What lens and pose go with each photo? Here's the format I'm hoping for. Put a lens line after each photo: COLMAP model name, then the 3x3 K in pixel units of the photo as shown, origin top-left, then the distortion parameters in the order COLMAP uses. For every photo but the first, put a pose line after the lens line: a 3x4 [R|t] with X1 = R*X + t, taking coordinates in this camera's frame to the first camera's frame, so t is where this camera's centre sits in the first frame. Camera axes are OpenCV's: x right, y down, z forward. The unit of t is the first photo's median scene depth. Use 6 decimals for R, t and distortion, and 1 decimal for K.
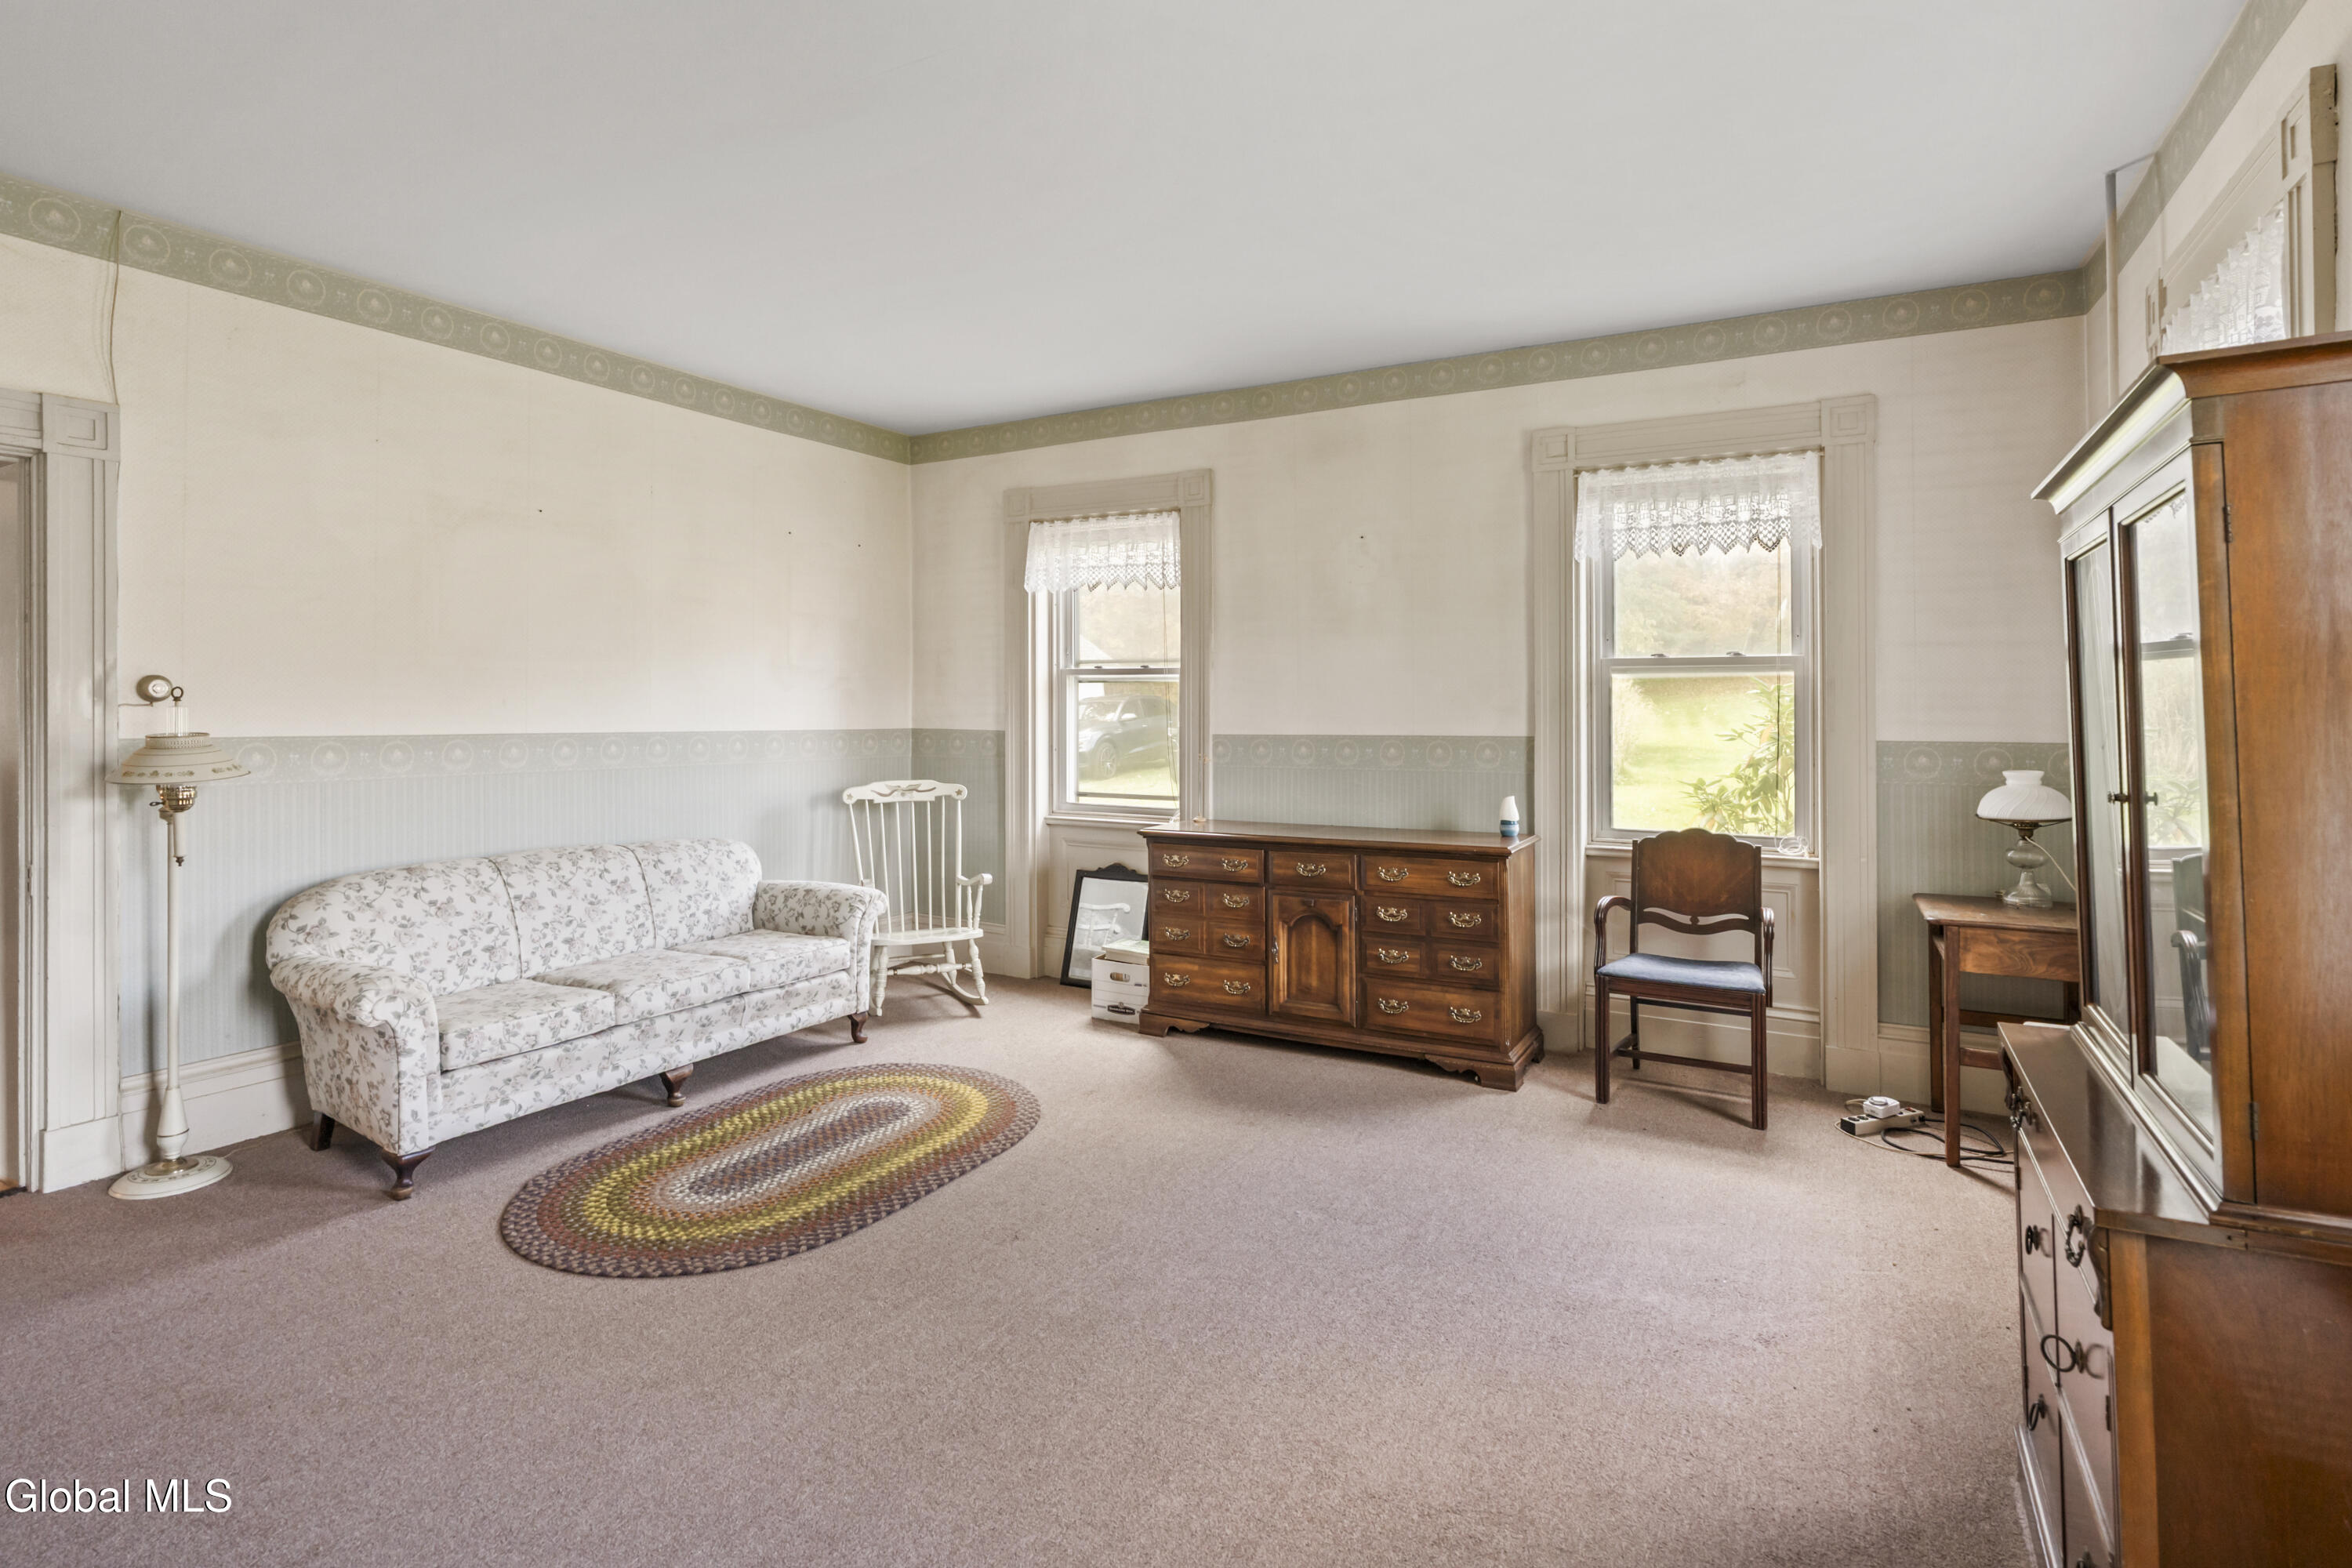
lens RADIAL K [[1146.9, 0, 1173.0], [0, 1146.9, 684.0], [0, 0, 1]] dist [-0.004780, -0.000025]
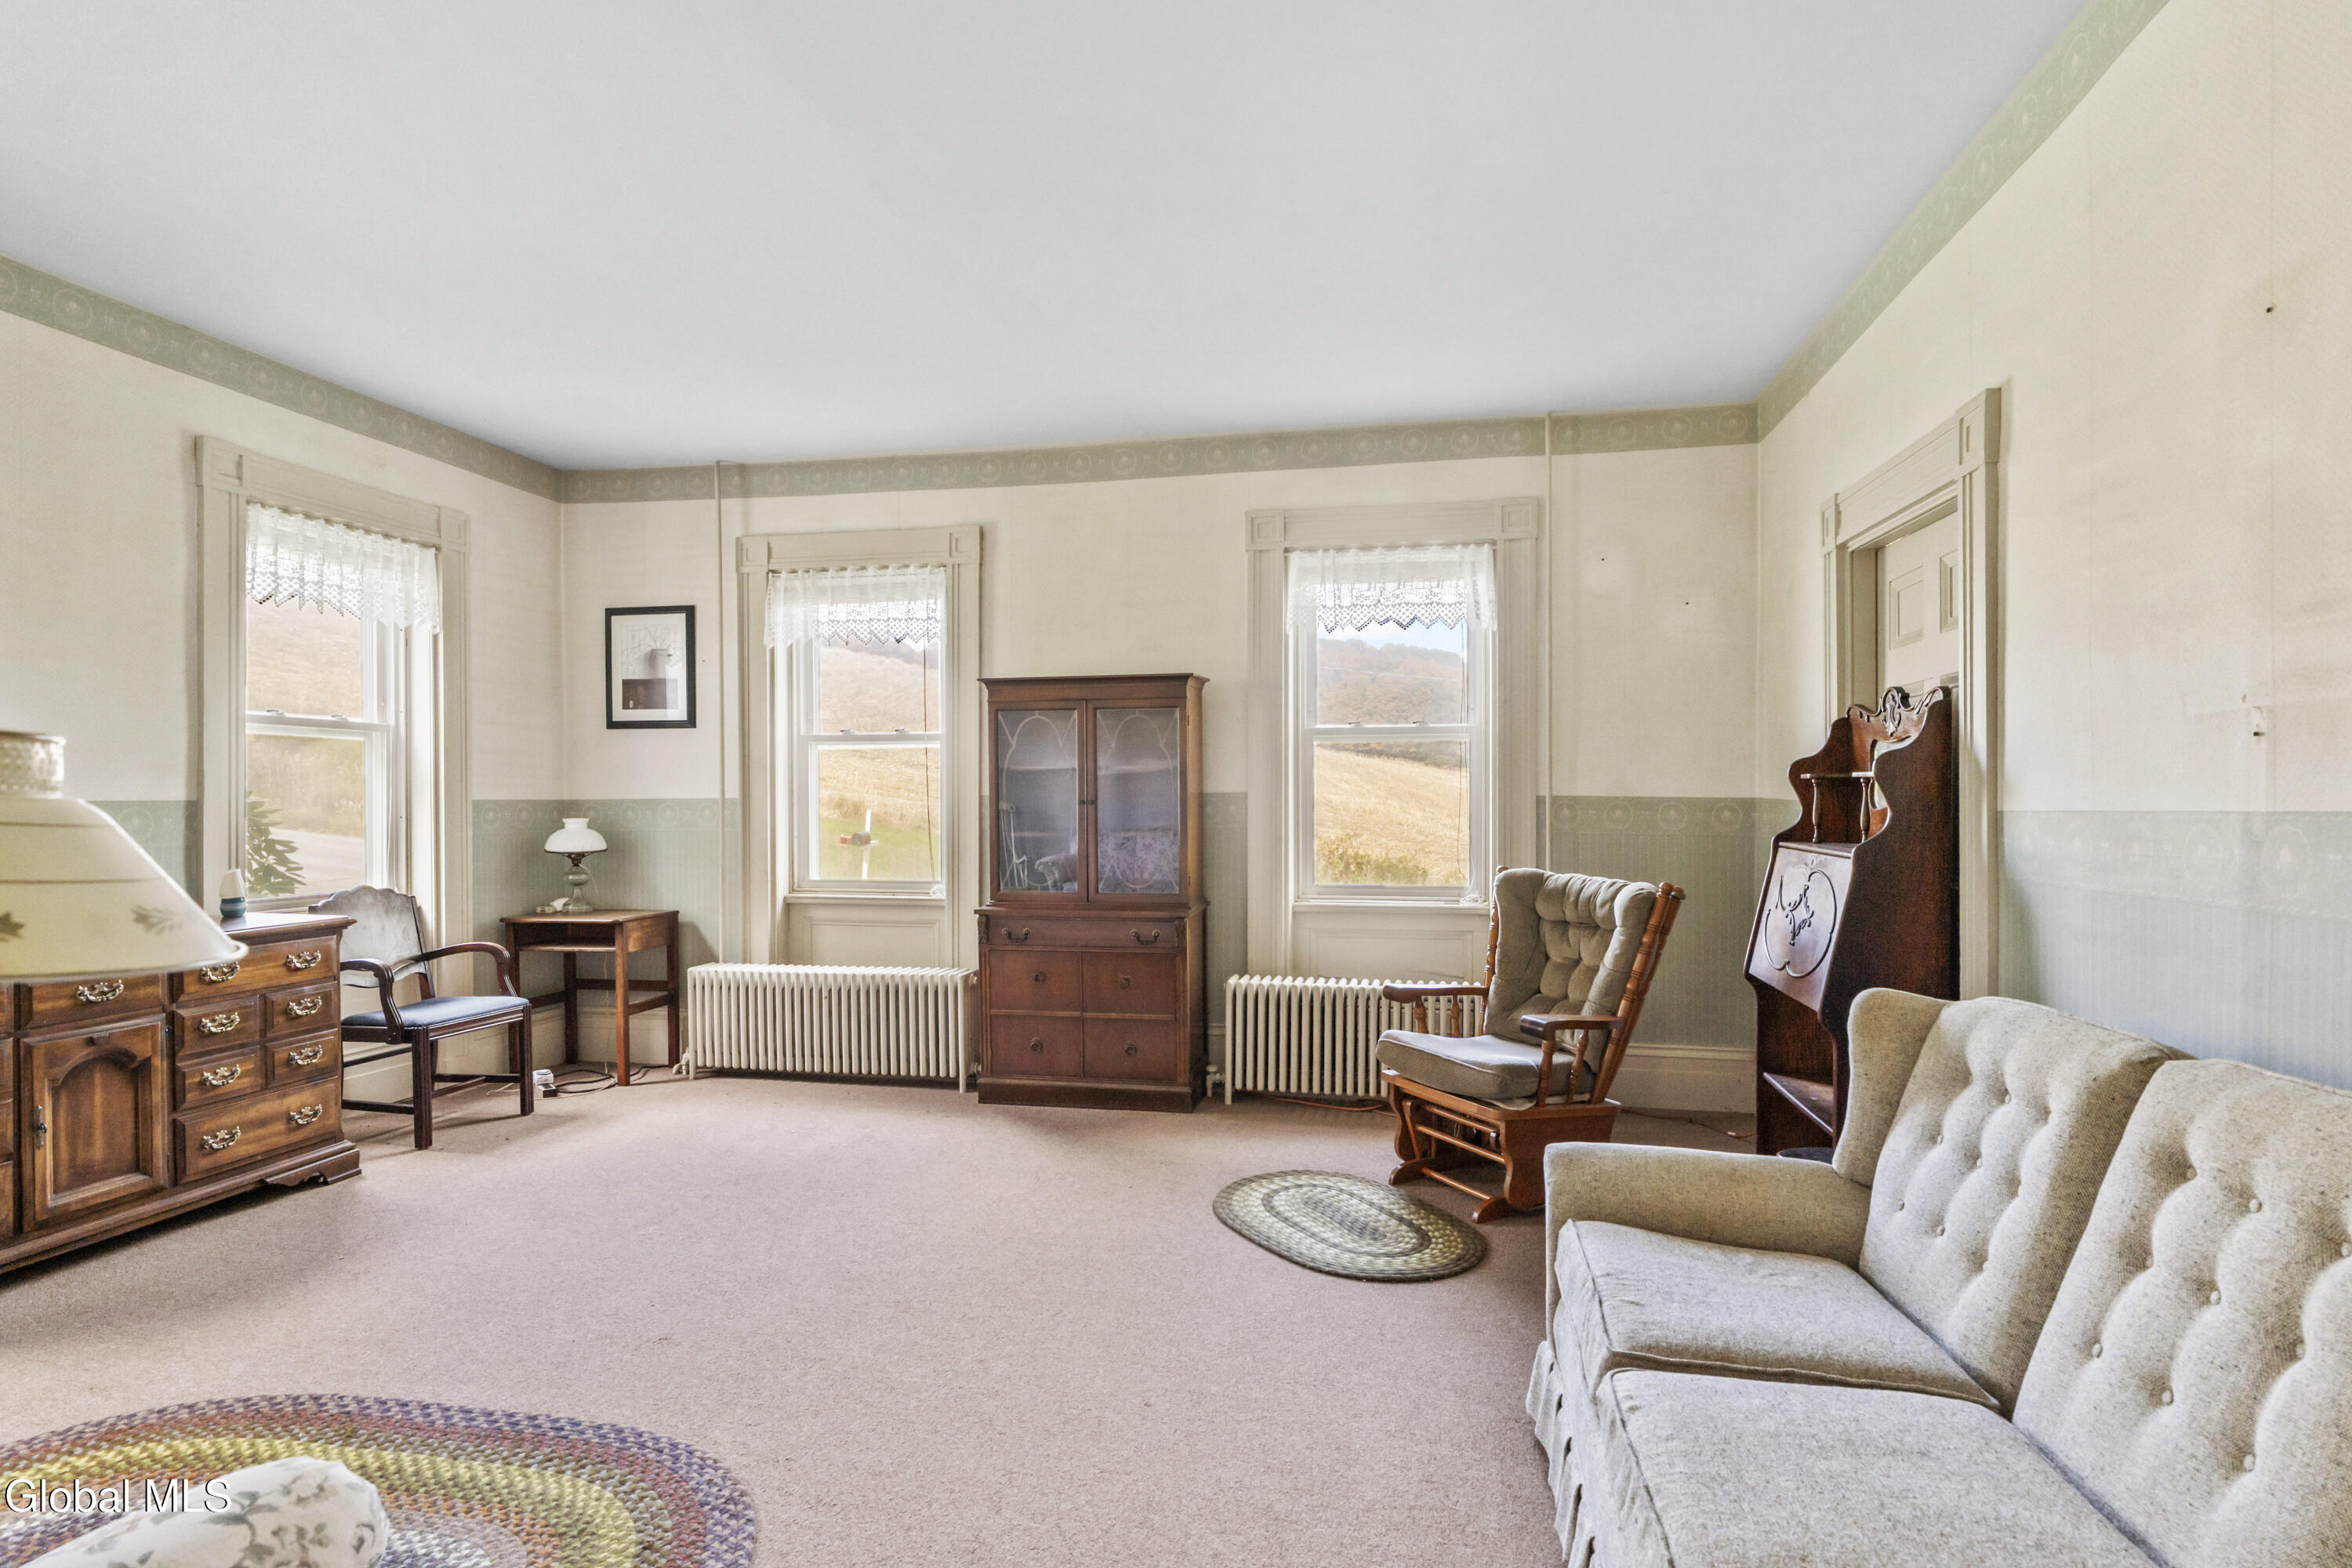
lens RADIAL K [[1179.3, 0, 1181.7], [0, 1179.3, 800.0], [0, 0, 1]] dist [0.001082, 0.000128]
pose [[-0.276534, -0.000390, 0.961004, -0.785254], [-0.012997, 0.999910, -0.003334, 0.042712], [-0.960916, -0.013412, -0.276515, 0.604011]]
